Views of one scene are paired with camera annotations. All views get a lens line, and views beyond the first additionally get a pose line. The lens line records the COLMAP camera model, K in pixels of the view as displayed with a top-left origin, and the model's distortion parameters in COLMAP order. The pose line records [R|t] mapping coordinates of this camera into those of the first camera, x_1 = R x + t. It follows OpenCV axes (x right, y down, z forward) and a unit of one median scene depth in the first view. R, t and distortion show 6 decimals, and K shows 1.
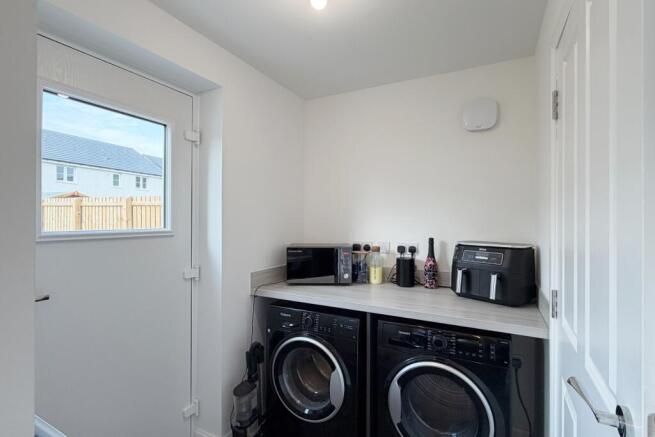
lens RADIAL K [[319.5, 0, 324.6], [0, 319.5, 217.7], [0, 0, 1]] dist [0.000443, 0.000873]
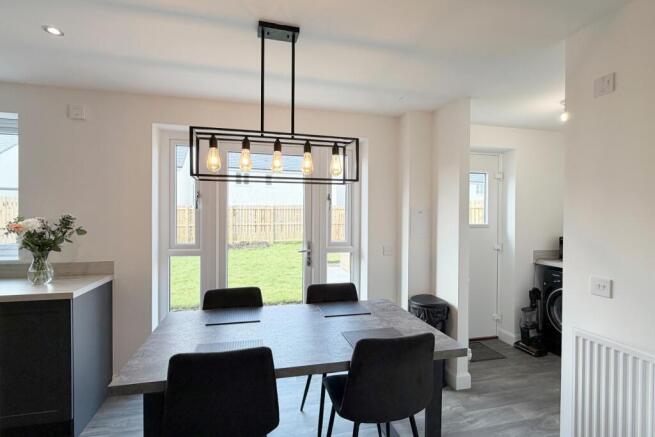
lens RADIAL K [[319.5, 0, 327.7], [0, 319.5, 218.5], [0, 0, 1]] dist [0.000443, 0.000873]
pose [[0.668402, 0.007378, -0.743764, 0.339204], [0.002224, 0.999927, 0.011918, -0.023182], [0.743797, -0.009620, 0.668336, -1.074535]]
